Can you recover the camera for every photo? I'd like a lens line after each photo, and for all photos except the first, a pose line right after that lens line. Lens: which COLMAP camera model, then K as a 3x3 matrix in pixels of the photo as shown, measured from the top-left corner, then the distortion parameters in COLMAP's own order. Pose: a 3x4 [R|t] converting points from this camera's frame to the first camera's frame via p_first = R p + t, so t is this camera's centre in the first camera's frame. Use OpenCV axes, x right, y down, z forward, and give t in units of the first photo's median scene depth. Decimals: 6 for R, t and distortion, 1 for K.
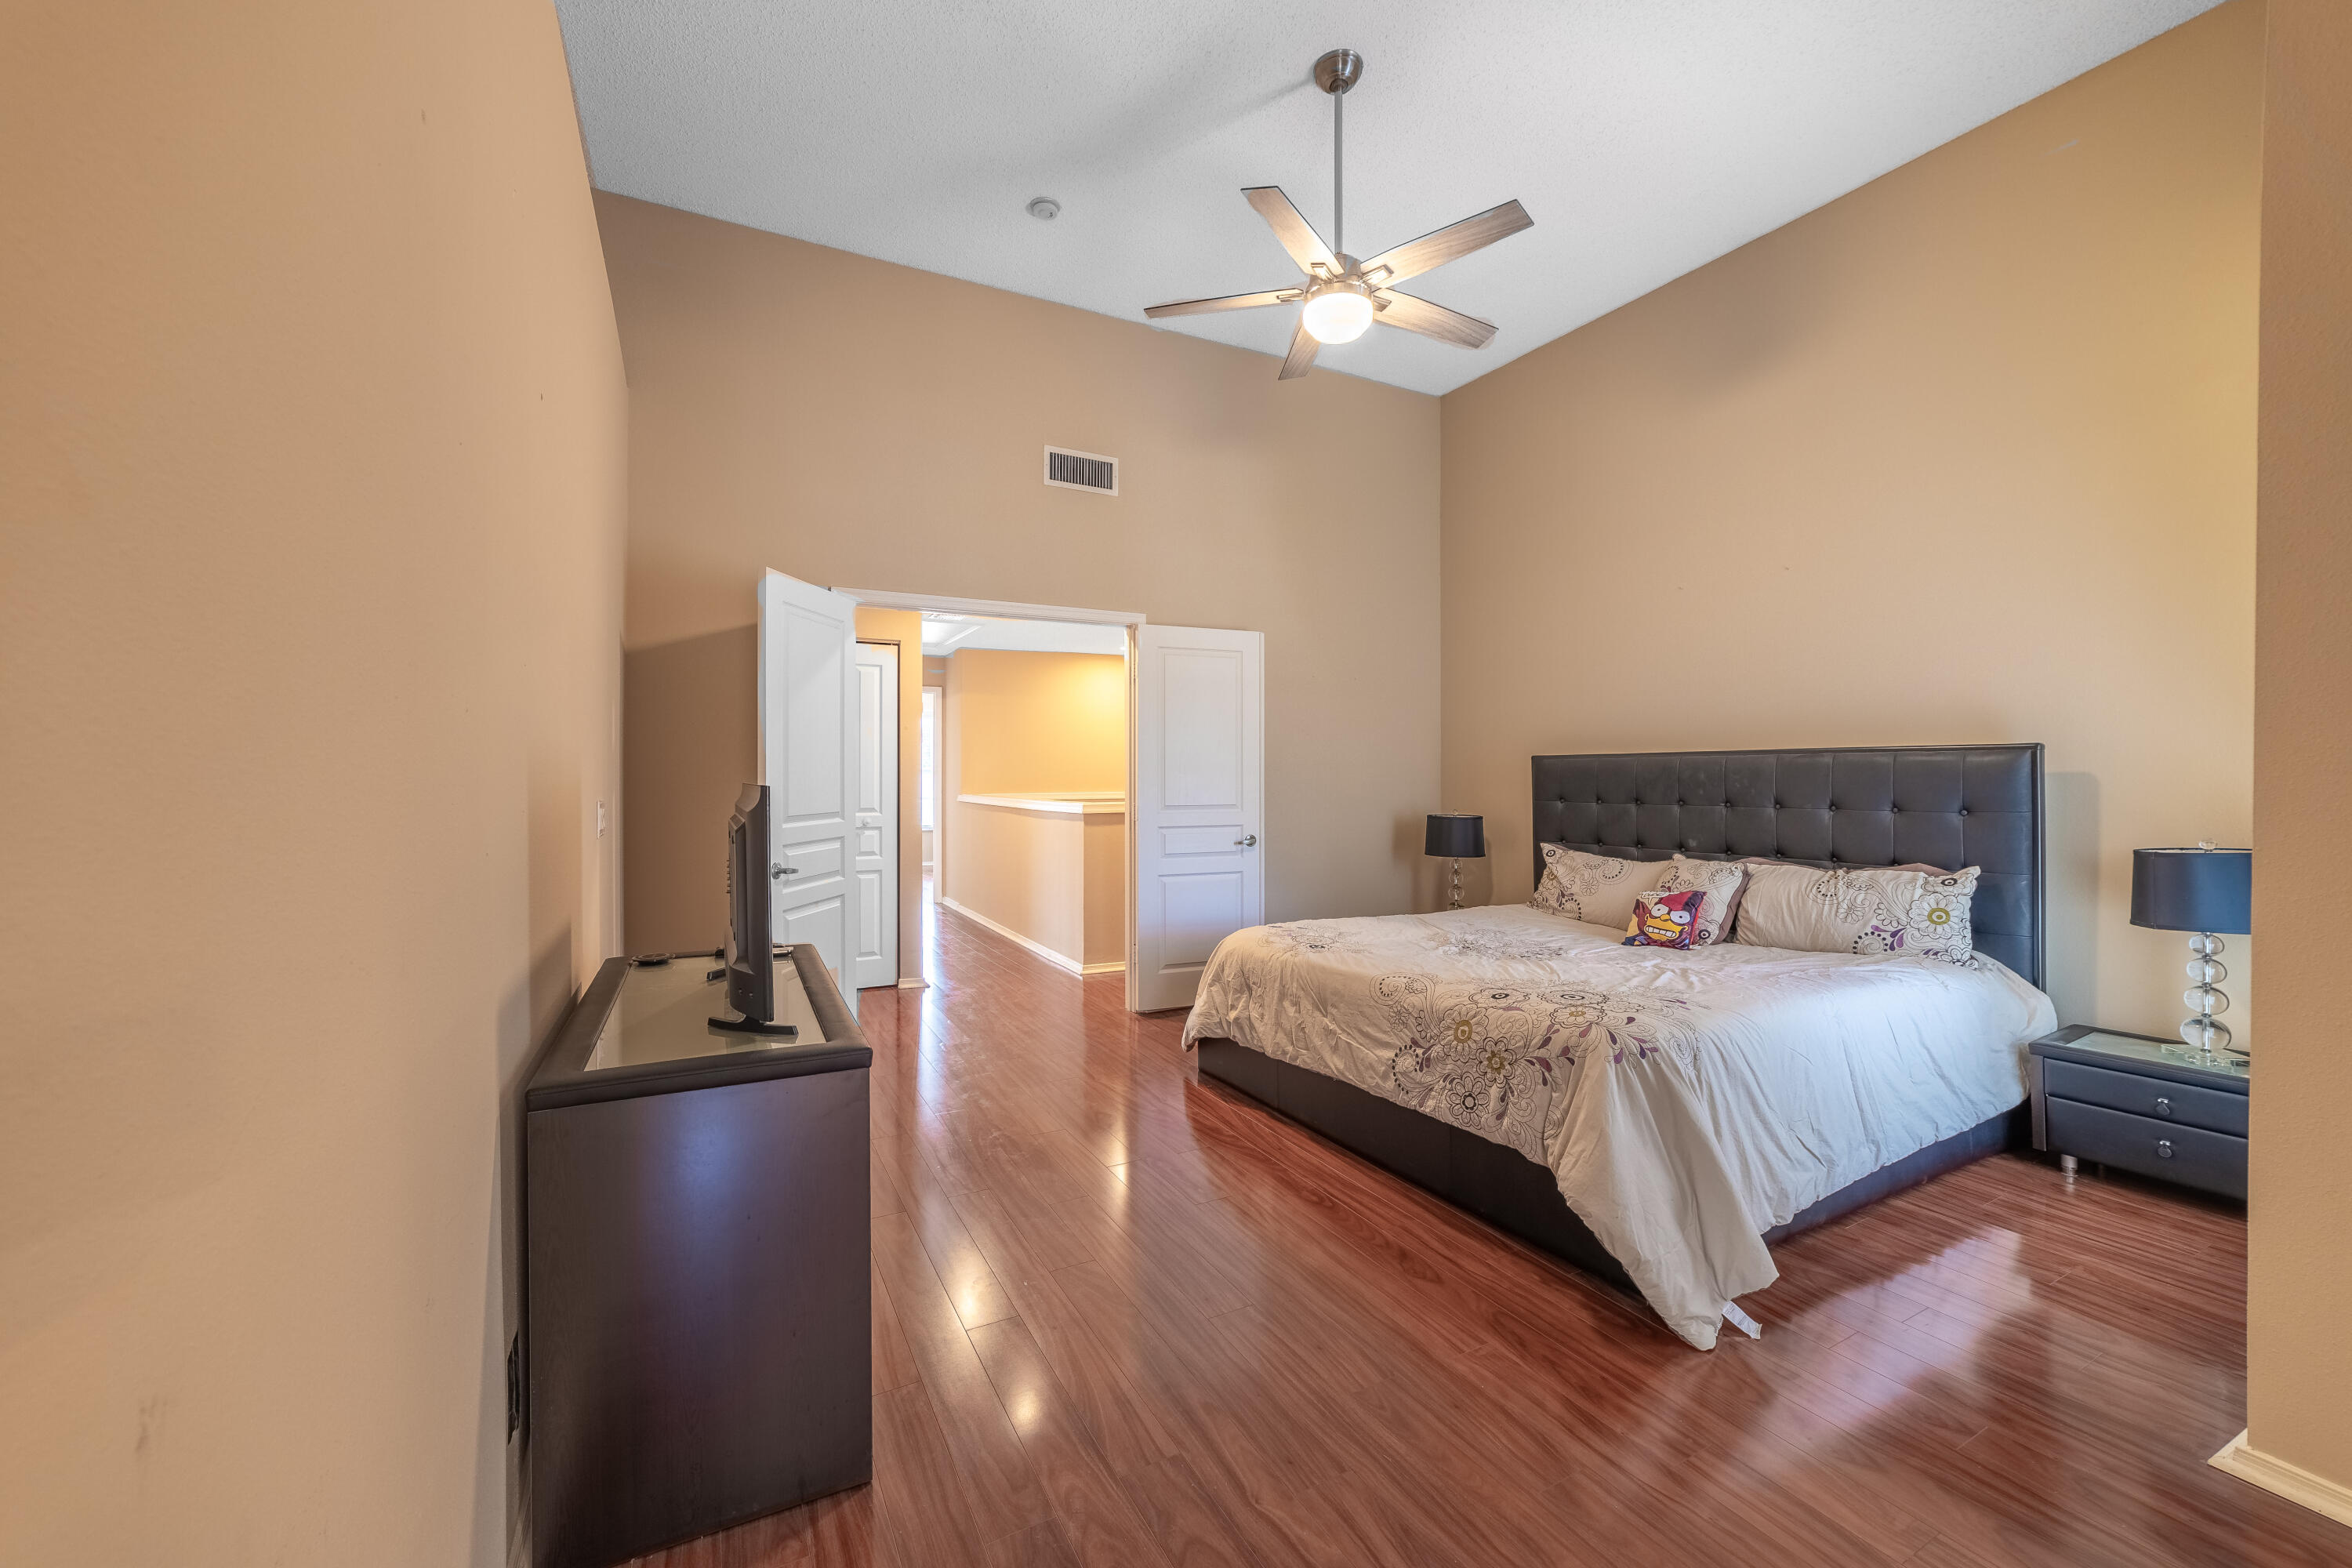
lens RADIAL K [[911.3, 0, 1186.5], [0, 911.3, 797.2], [0, 0, 1]] dist [-0.020368, 0.008048]
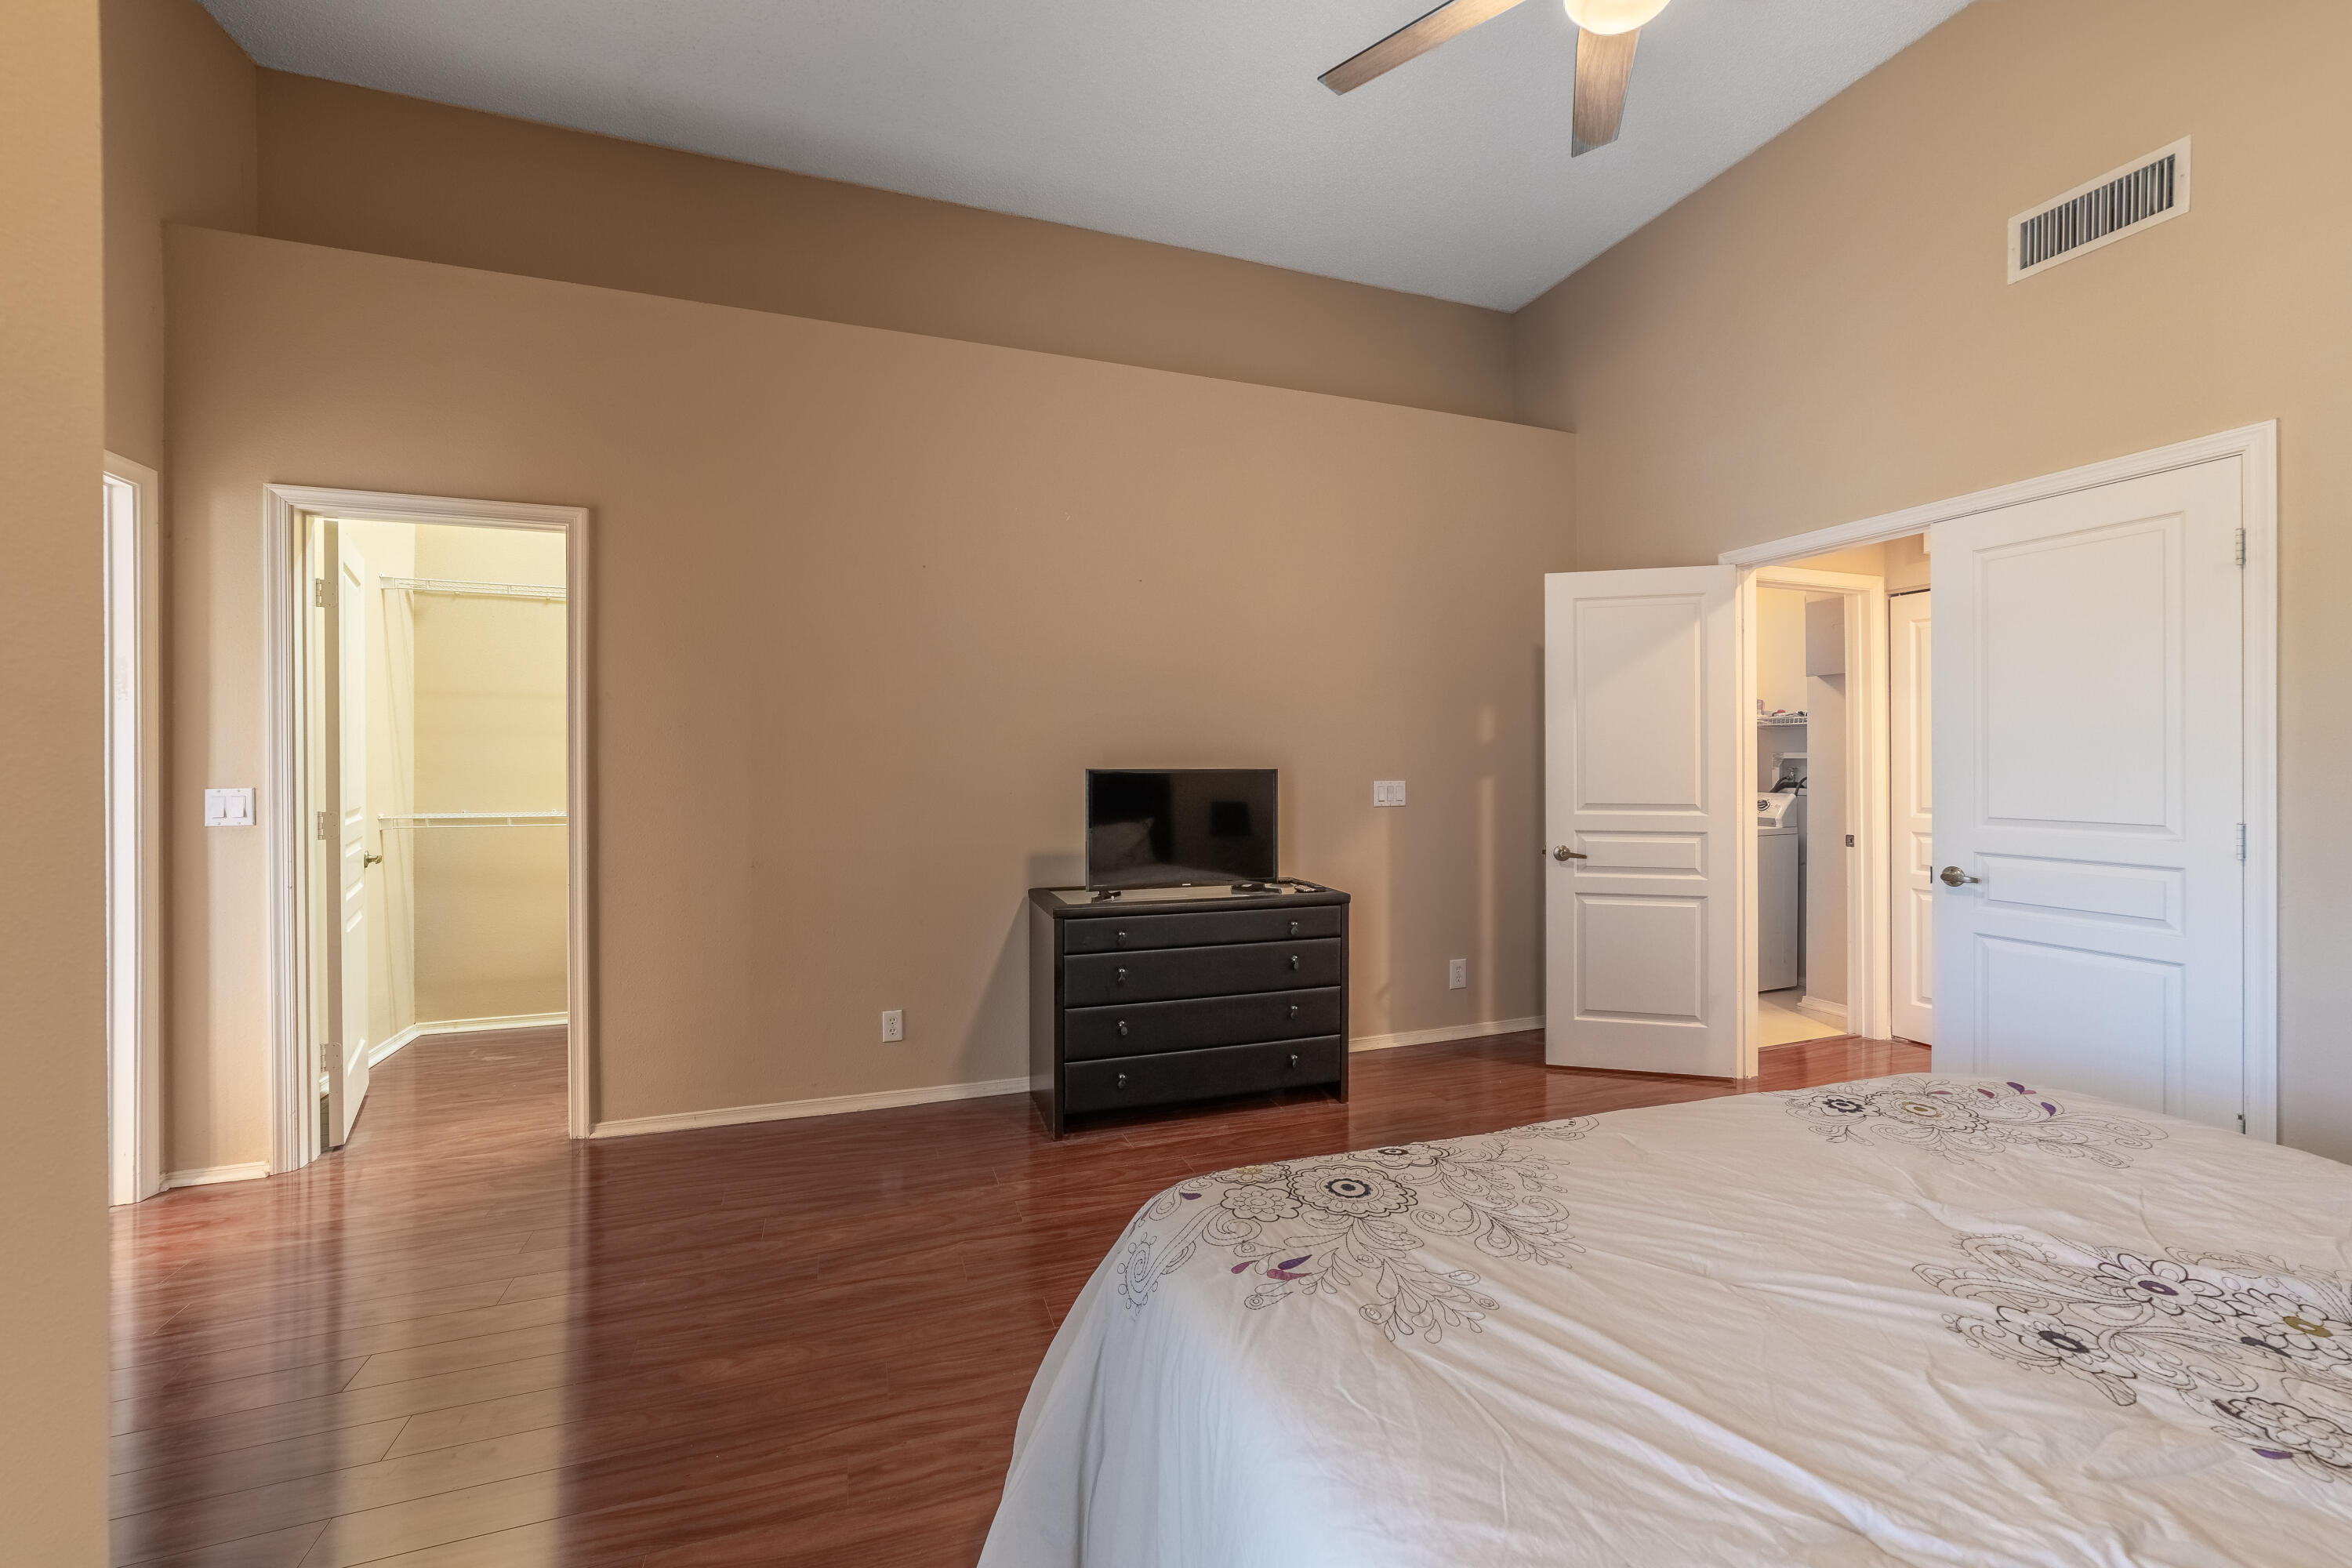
lens RADIAL K [[971.2, 0, 1178.4], [0, 971.2, 774.5], [0, 0, 1]] dist [-0.022577, 0.009098]
pose [[-0.173368, 0.007426, -0.984829, 0.673710], [-0.027090, 0.999557, 0.012306, -0.011824], [0.984484, 0.028812, -0.173090, 0.677802]]
